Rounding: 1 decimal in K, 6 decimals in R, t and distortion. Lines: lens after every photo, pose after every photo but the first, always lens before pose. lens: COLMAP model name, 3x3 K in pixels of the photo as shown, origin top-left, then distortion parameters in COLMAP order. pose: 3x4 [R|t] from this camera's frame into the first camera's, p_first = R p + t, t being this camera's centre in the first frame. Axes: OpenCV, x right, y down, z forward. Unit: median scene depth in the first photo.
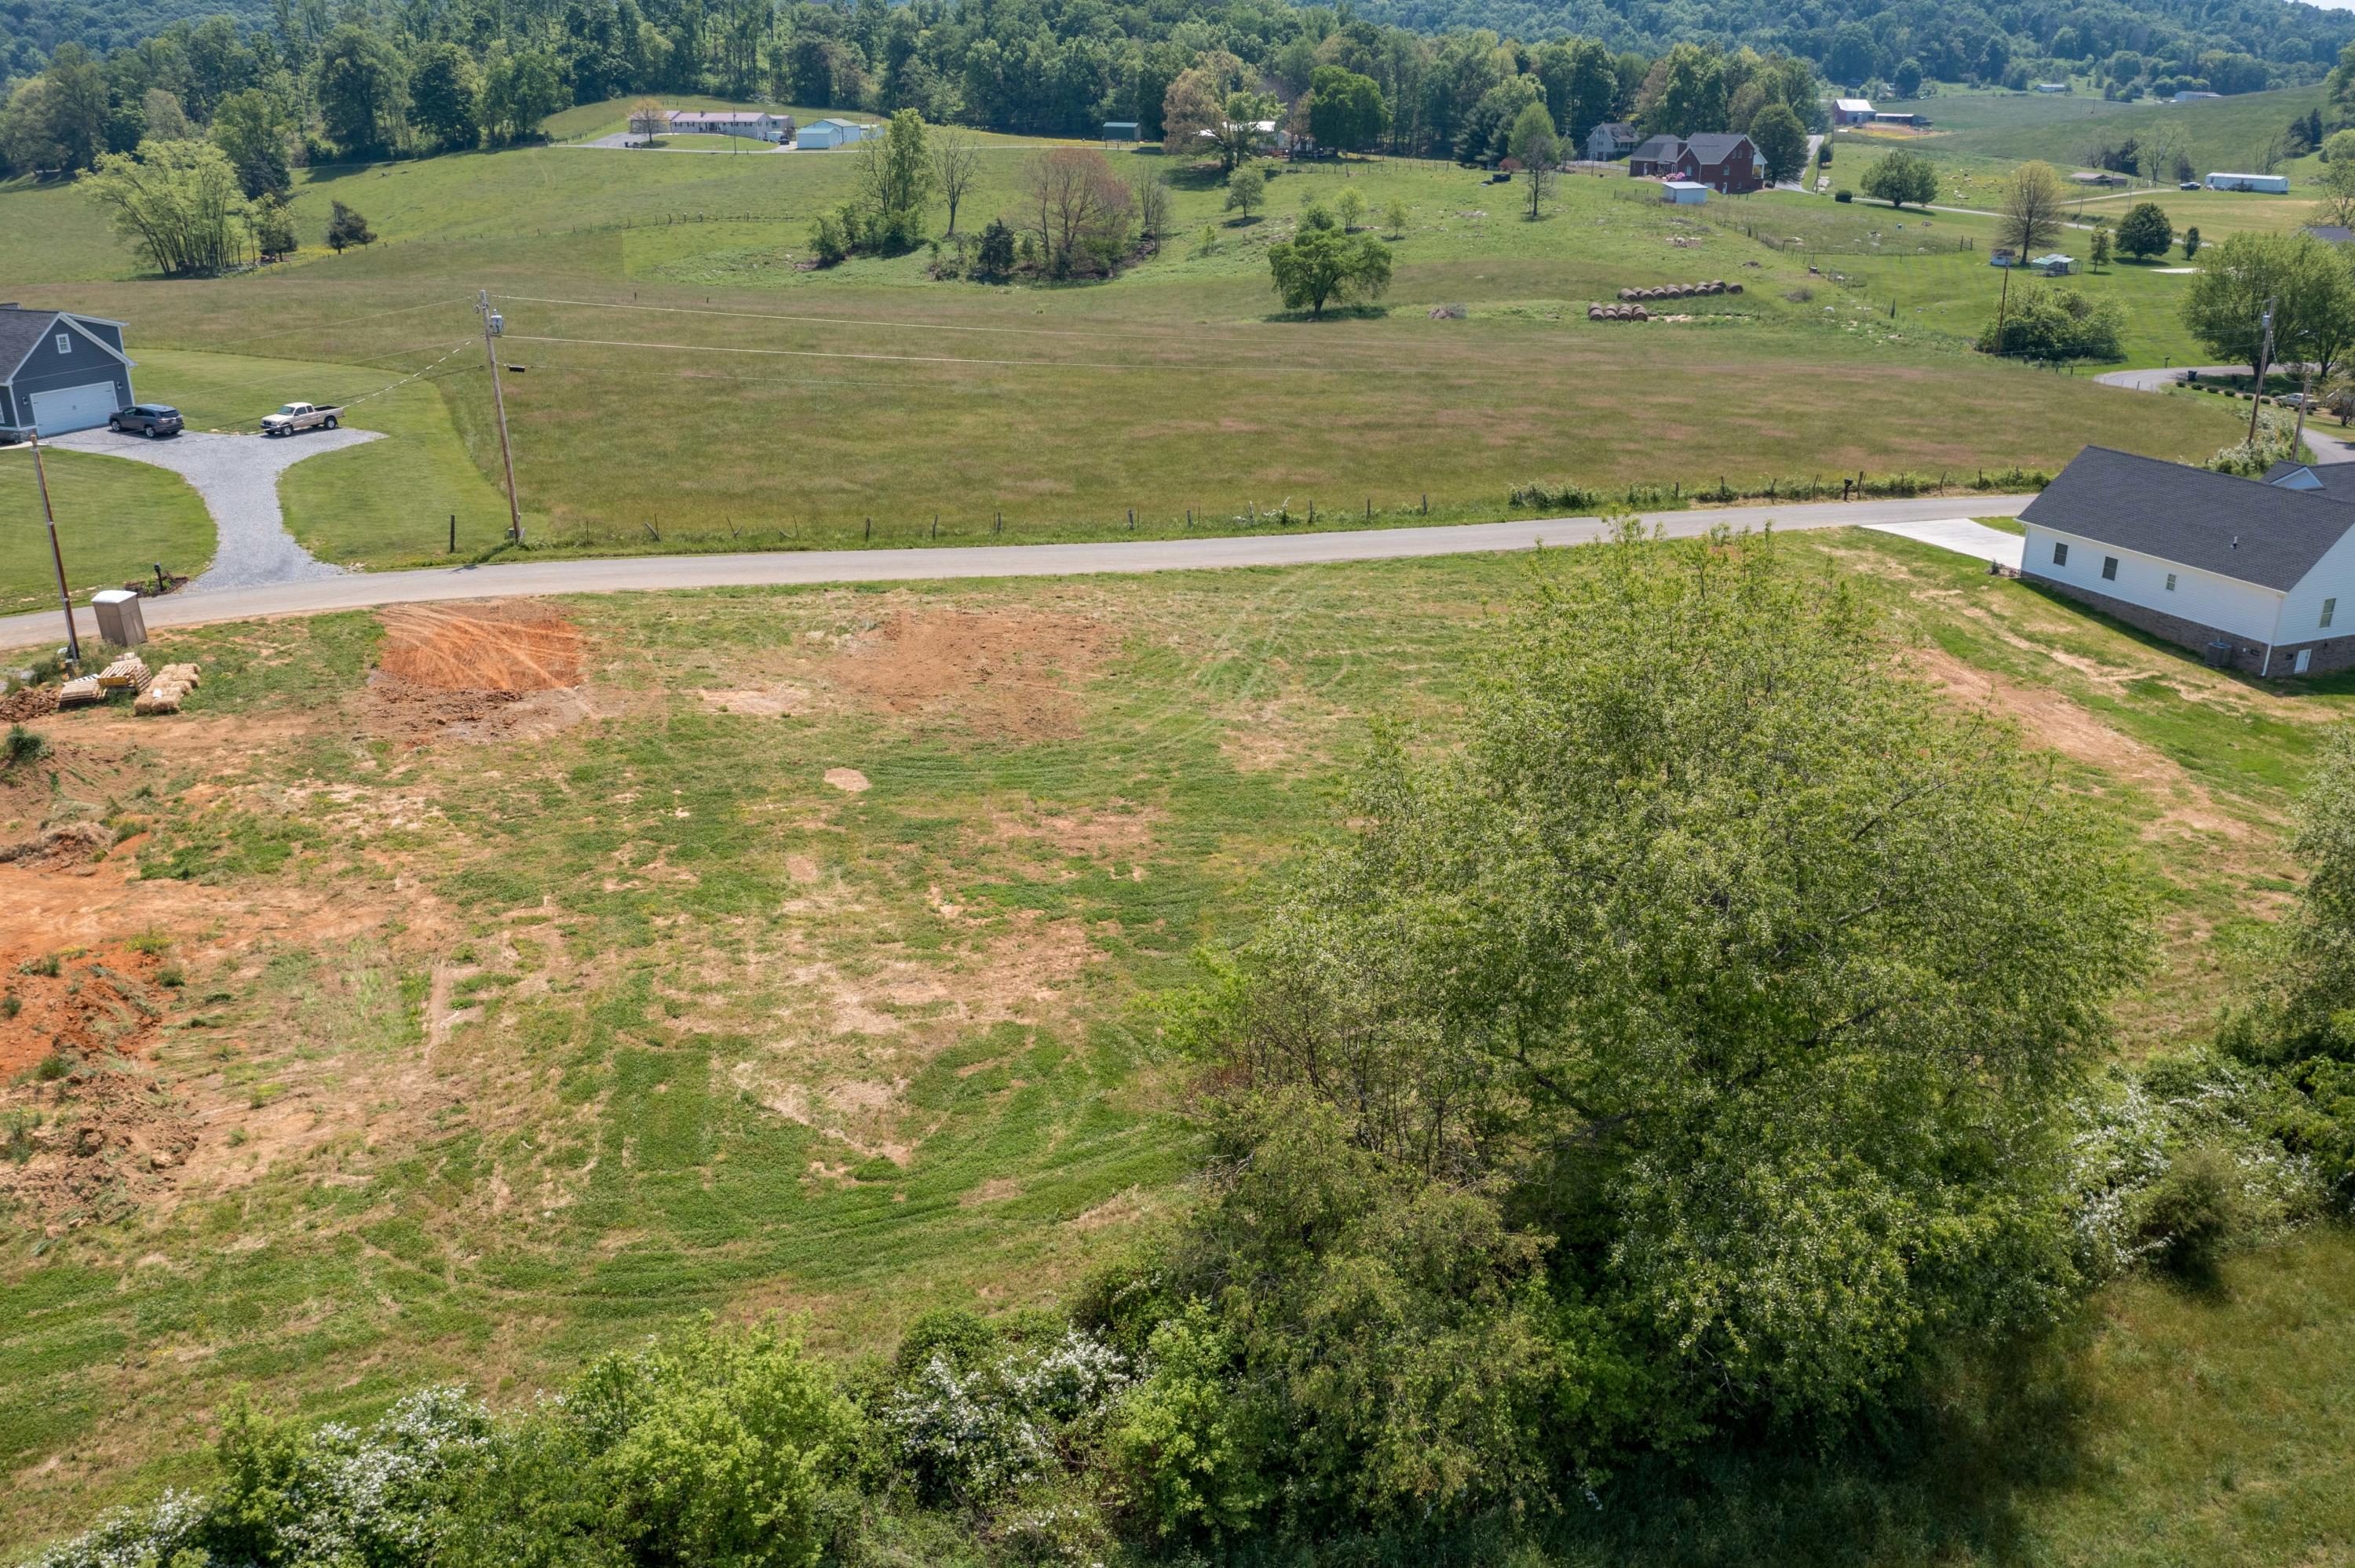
lens RADIAL K [[1844.3, 0, 1162.6], [0, 1844.3, 776.9], [0, 0, 1]] dist [-0.035743, 0.000621]
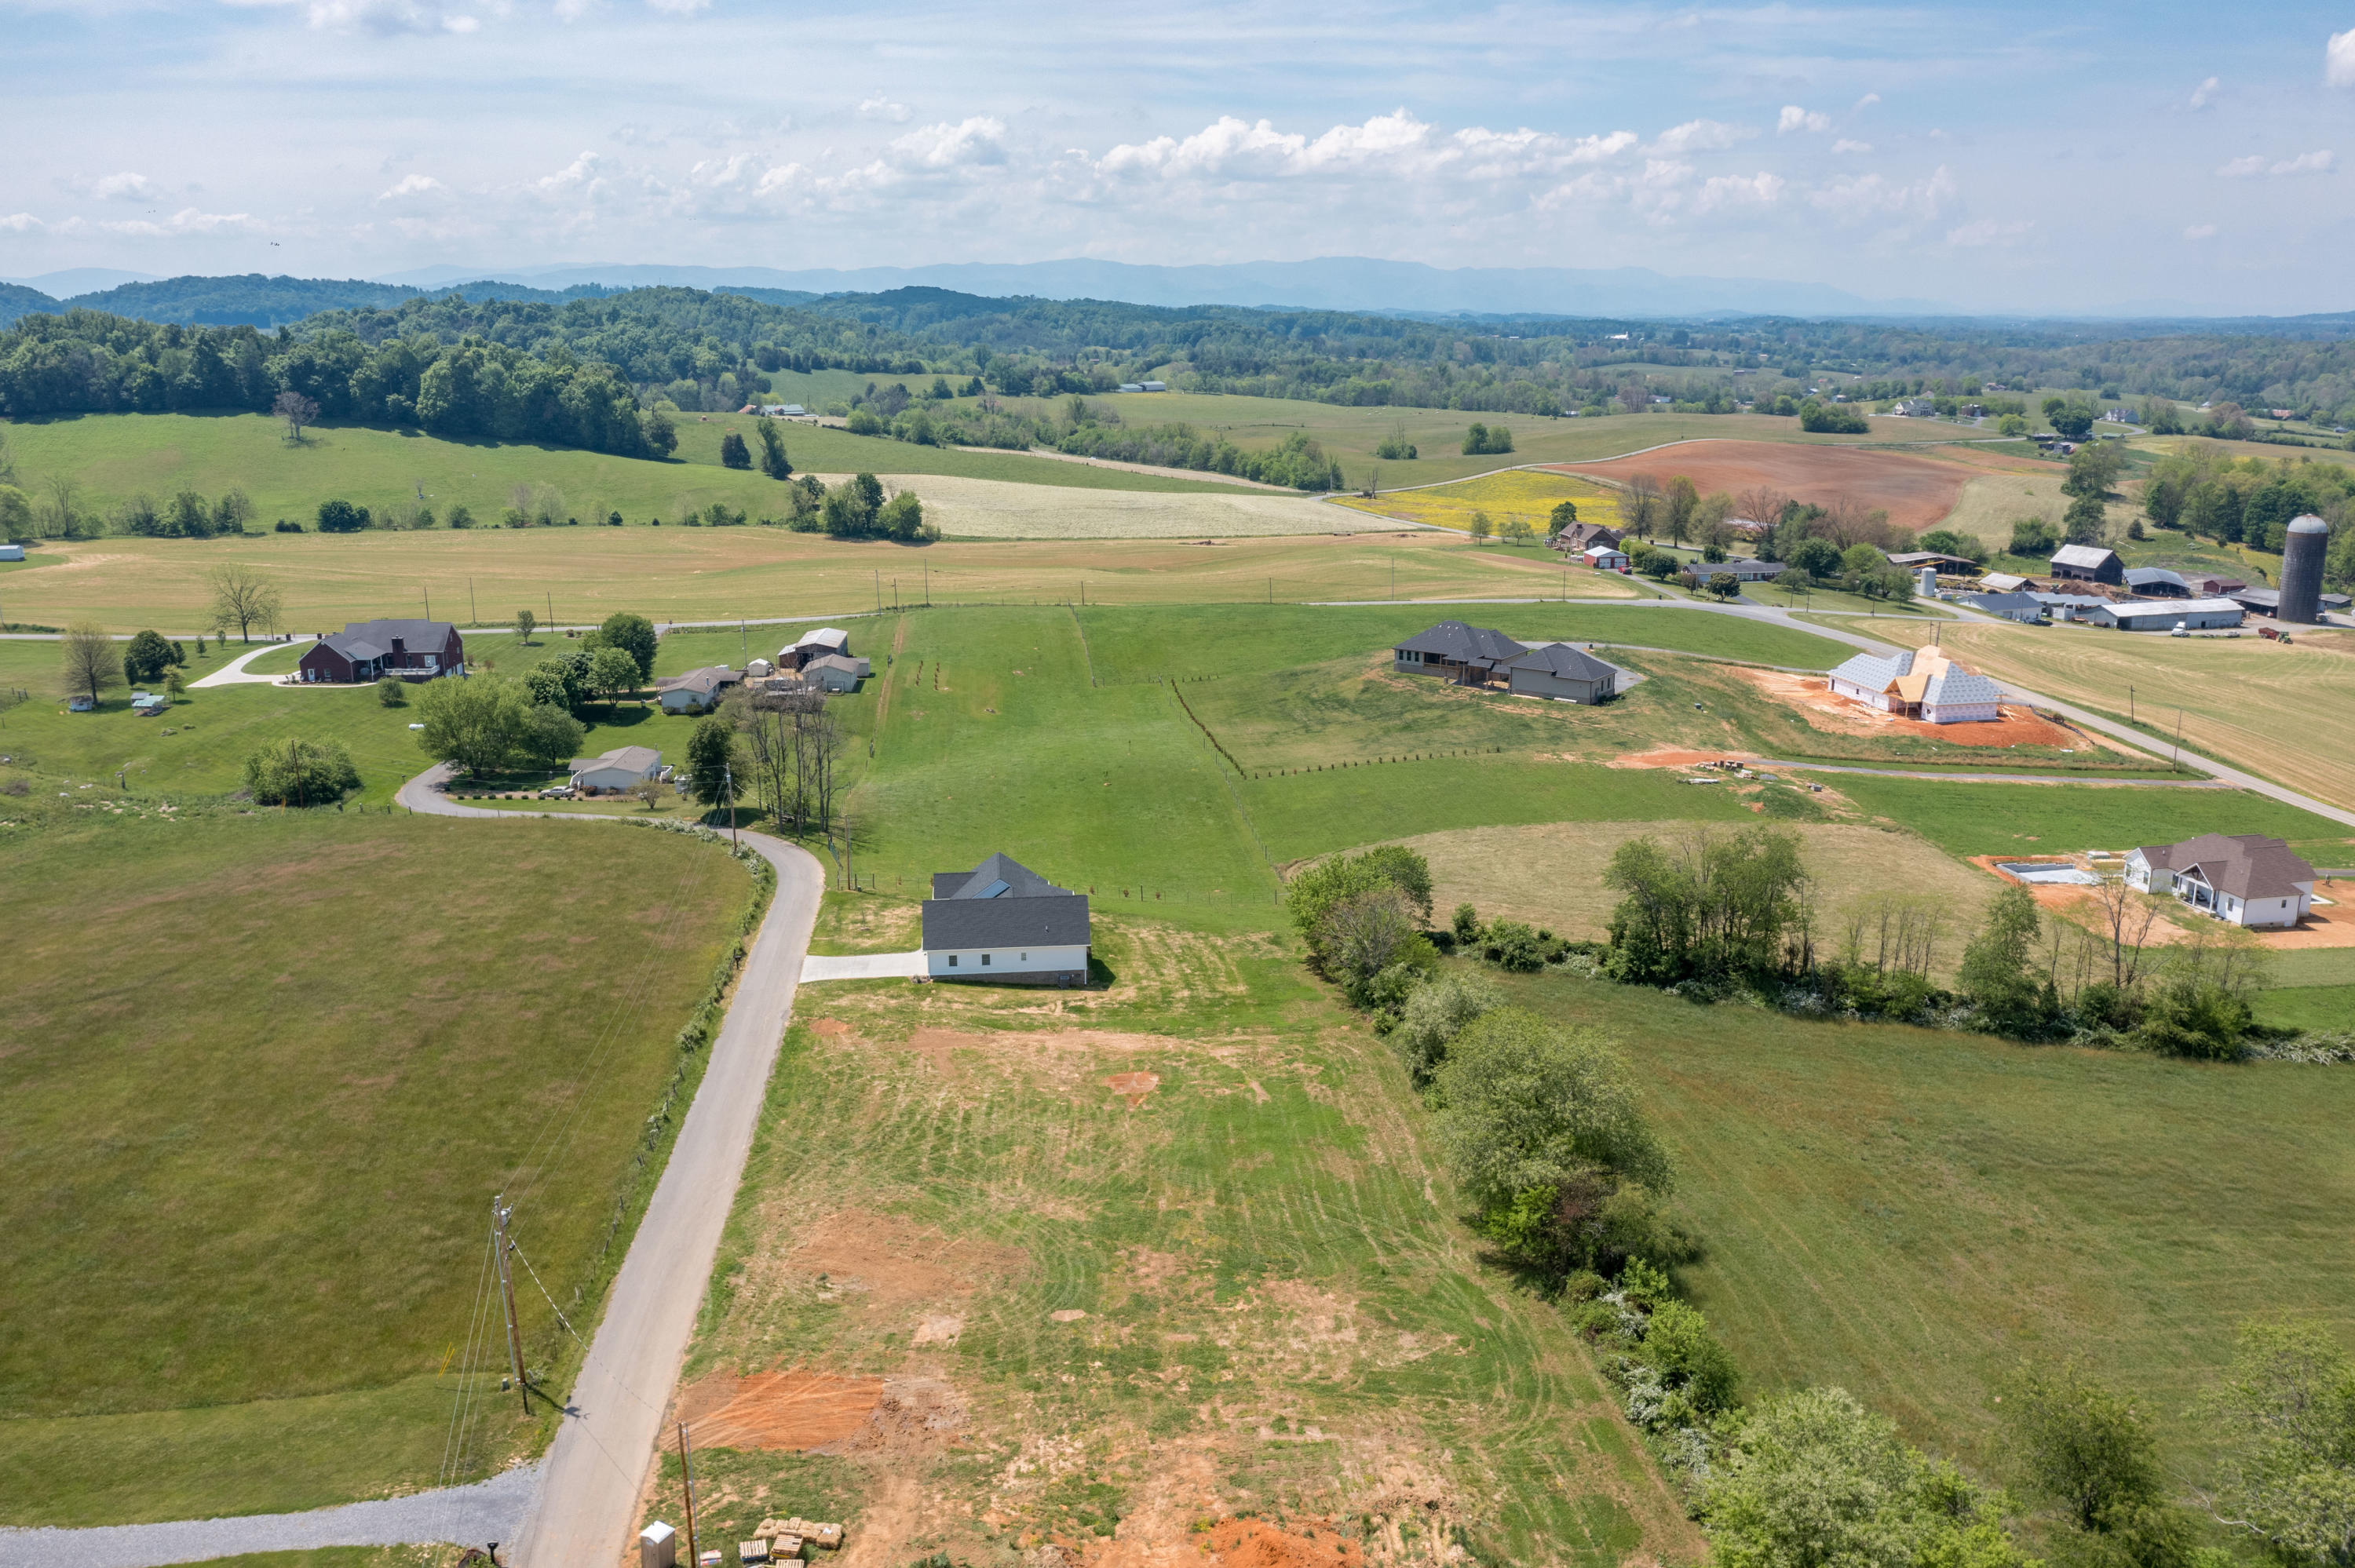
lens RADIAL K [[1844.3, 0, 1157.2], [0, 1844.3, 784.6], [0, 0, 1]] dist [-0.035743, 0.000621]
pose [[0.284722, -0.239919, 0.928101, -1.014246], [0.342832, 0.929625, 0.135140, -0.416024], [-0.895209, 0.279706, 0.346937, 0.098360]]
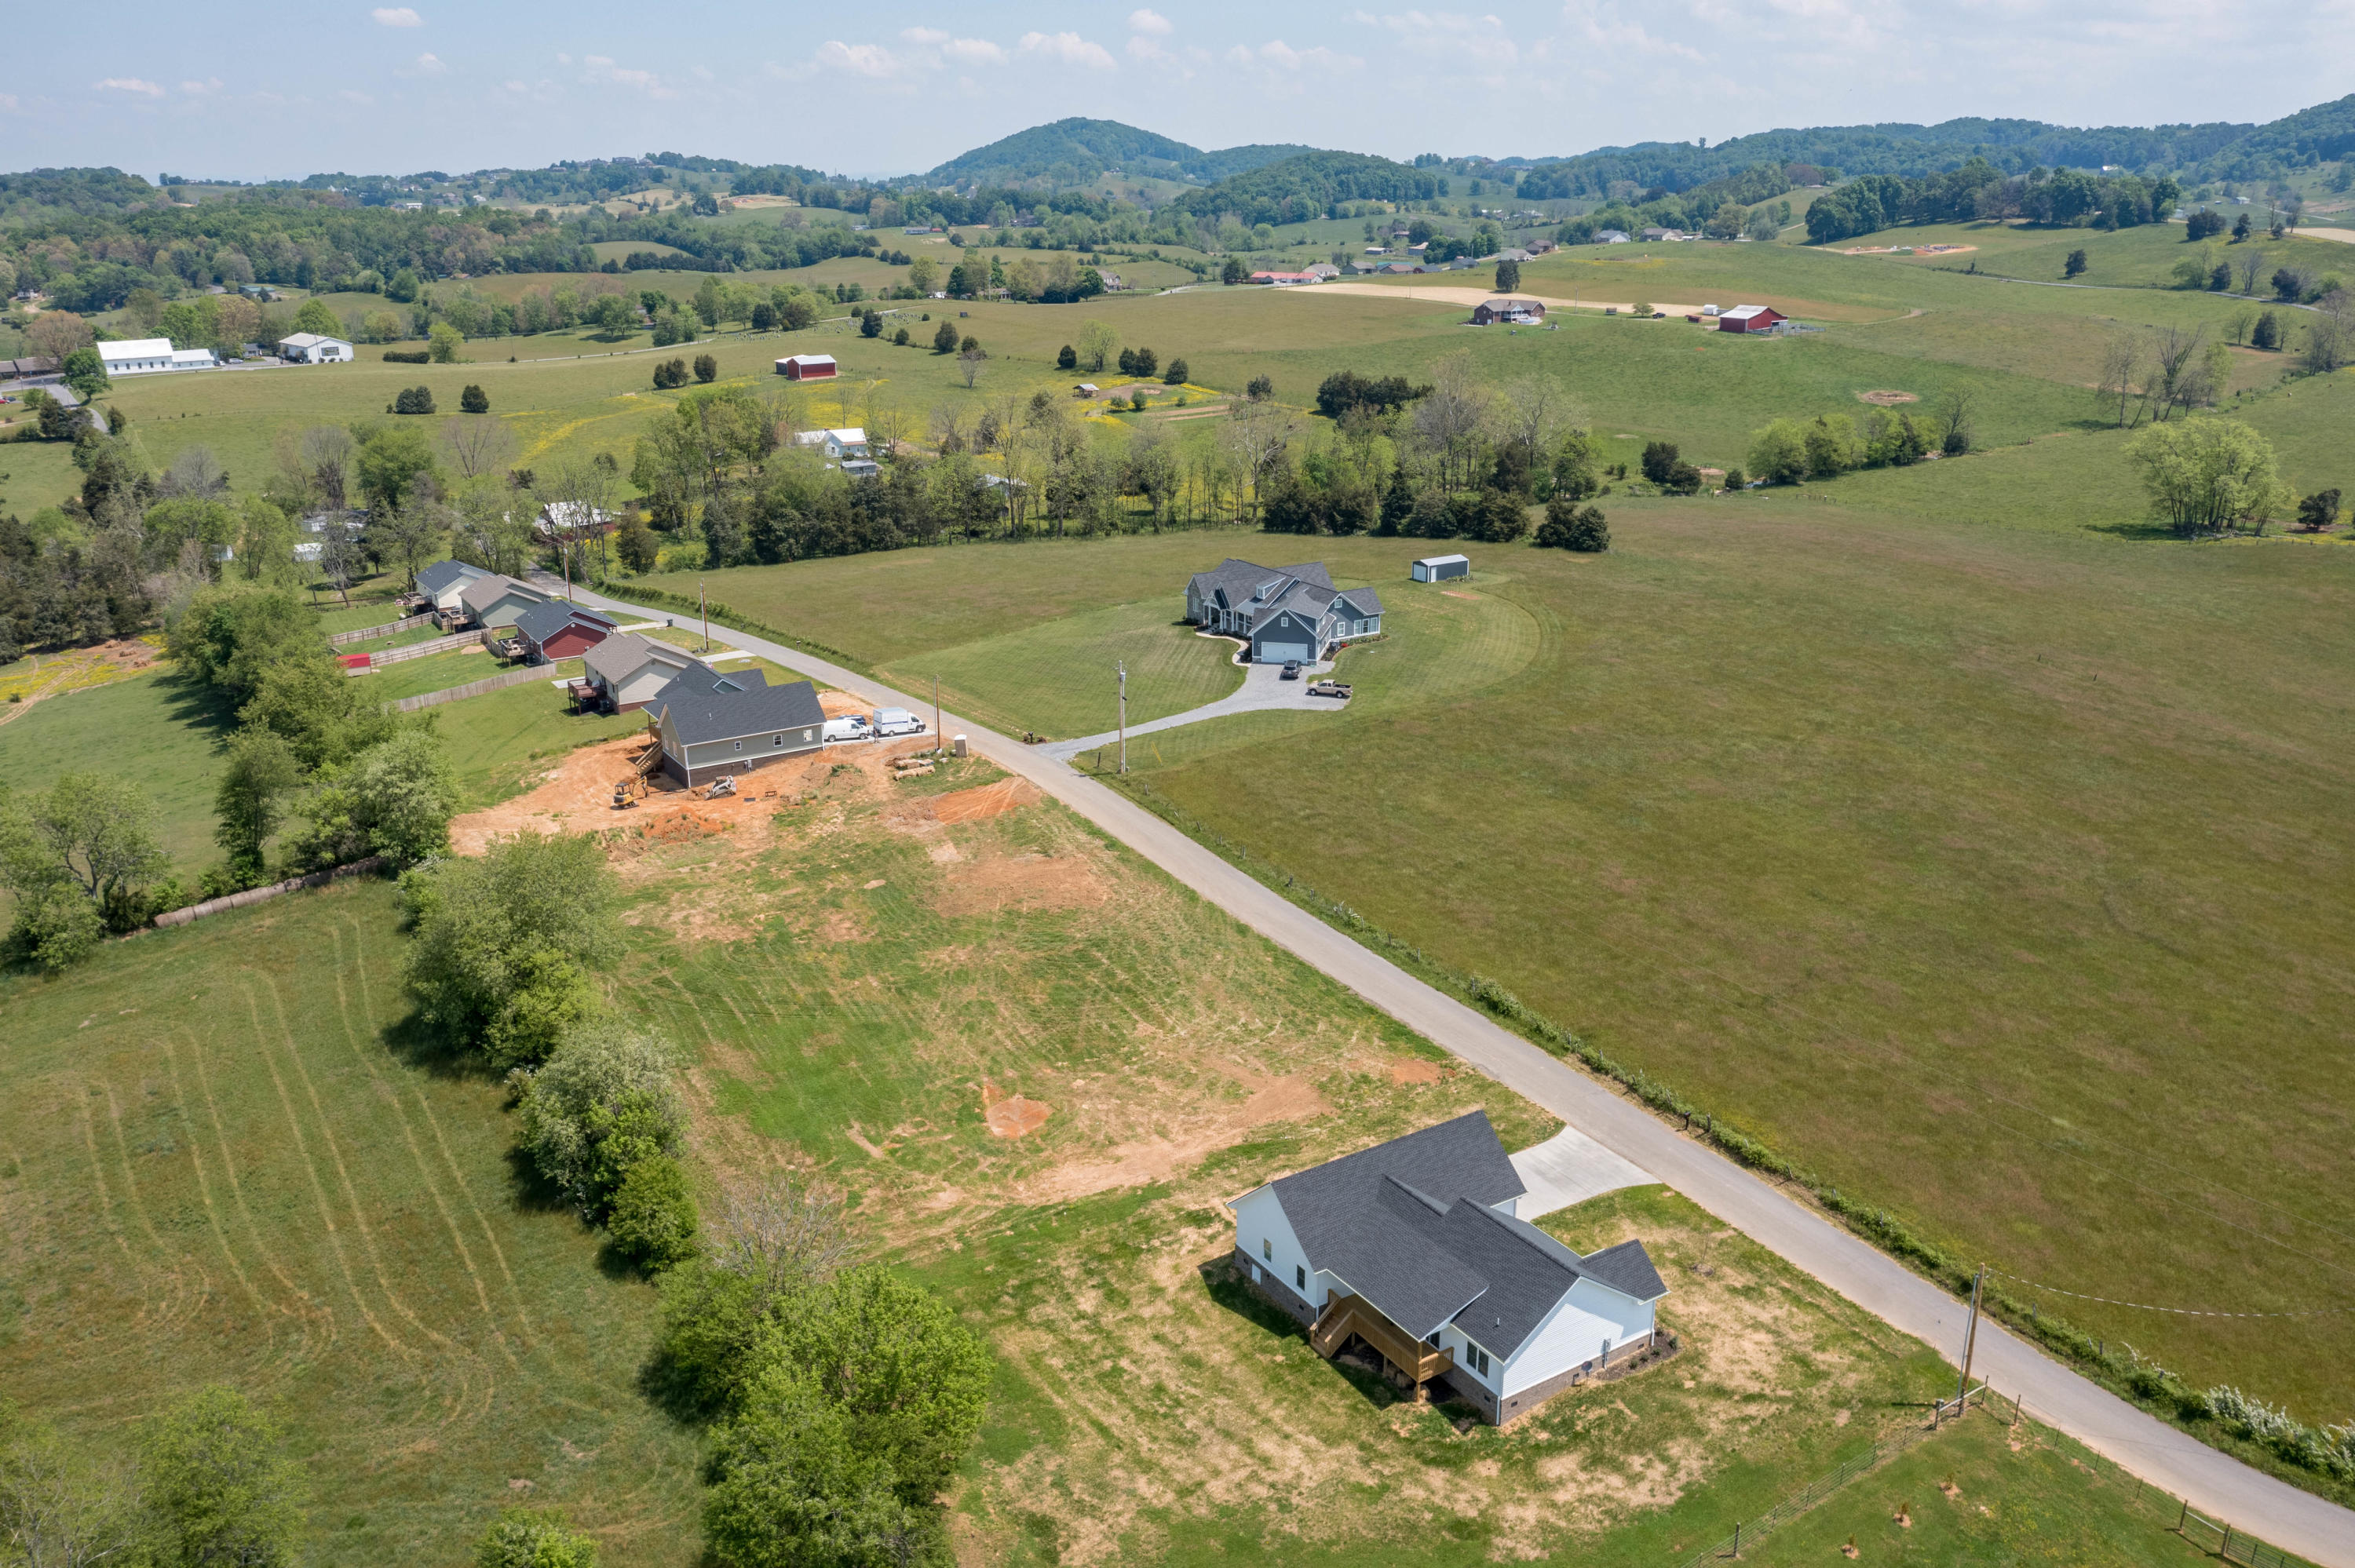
lens RADIAL K [[1844.3, 0, 1163.8], [0, 1844.3, 788.4], [0, 0, 1]] dist [-0.035743, 0.000621]
pose [[0.176205, 0.311318, -0.933827, 1.363915], [-0.338253, 0.910051, 0.239567, -0.526996], [0.924412, 0.273657, 0.265659, 0.396678]]
